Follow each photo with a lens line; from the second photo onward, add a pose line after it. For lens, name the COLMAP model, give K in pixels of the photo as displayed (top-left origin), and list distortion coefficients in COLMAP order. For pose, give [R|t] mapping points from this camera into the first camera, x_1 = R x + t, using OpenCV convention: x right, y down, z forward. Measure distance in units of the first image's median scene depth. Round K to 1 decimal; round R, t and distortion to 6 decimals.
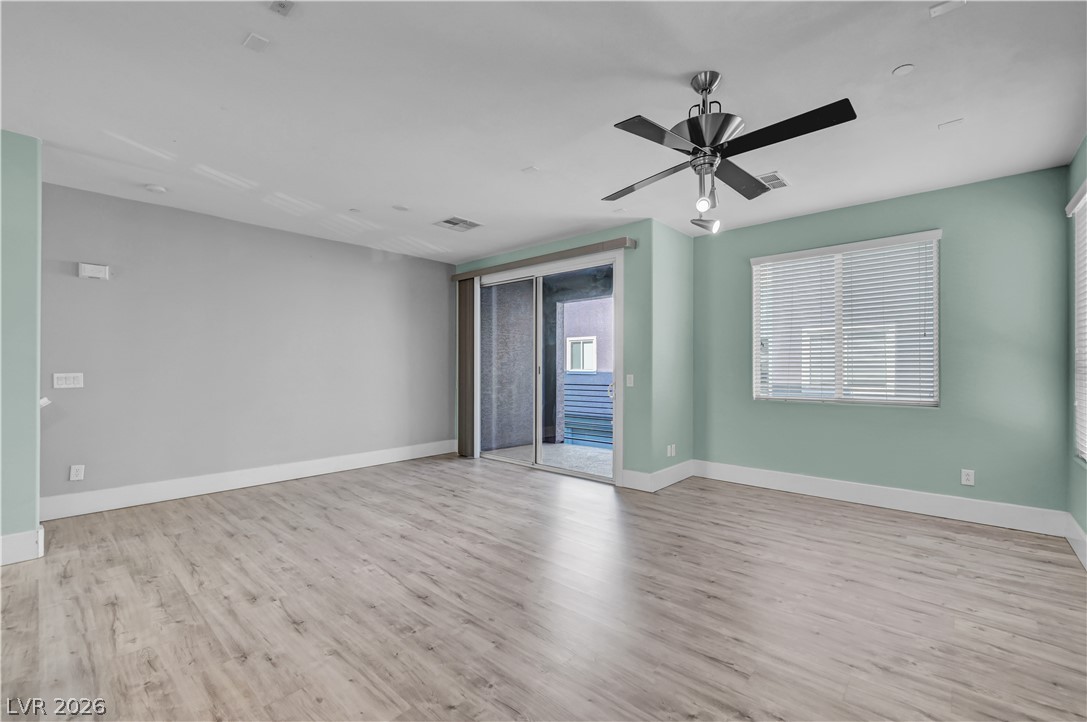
lens RADIAL K [[460.3, 0, 549.2], [0, 460.3, 367.4], [0, 0, 1]] dist [0.000542, 0.000045]
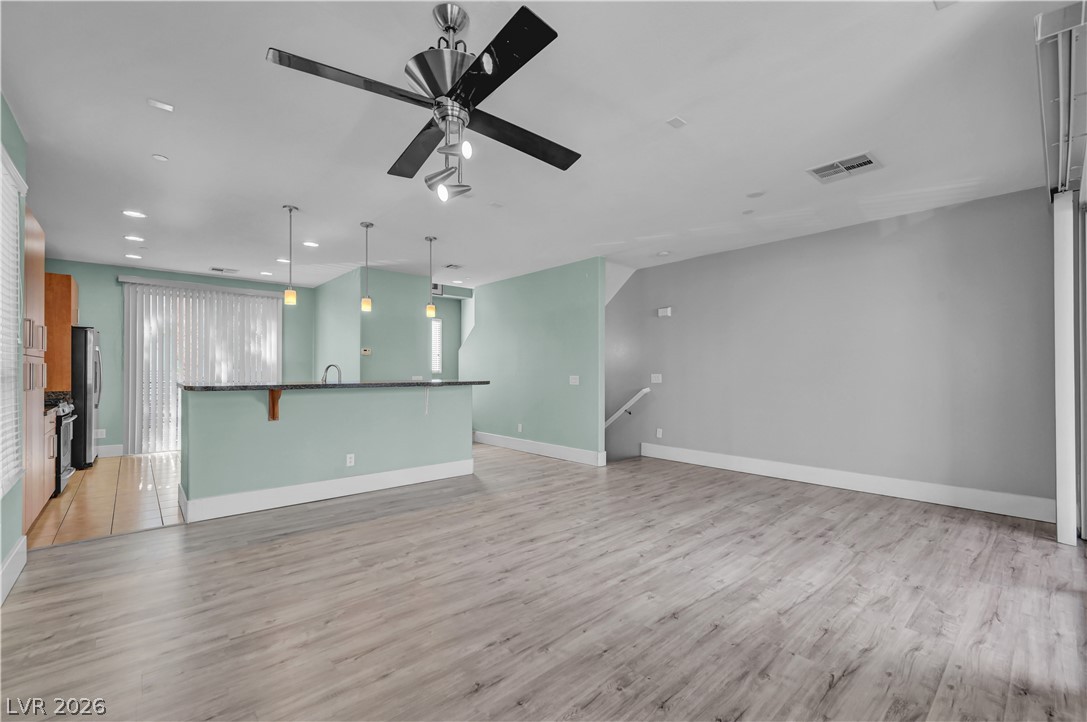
lens RADIAL K [[460.3, 0, 549.5], [0, 460.3, 365.6], [0, 0, 1]] dist [0.000542, 0.000045]
pose [[-0.106734, -0.013205, -0.994200, 0.799570], [0.002515, 0.999905, -0.013551, 0.002888], [0.994284, -0.003947, -0.106690, 0.892984]]
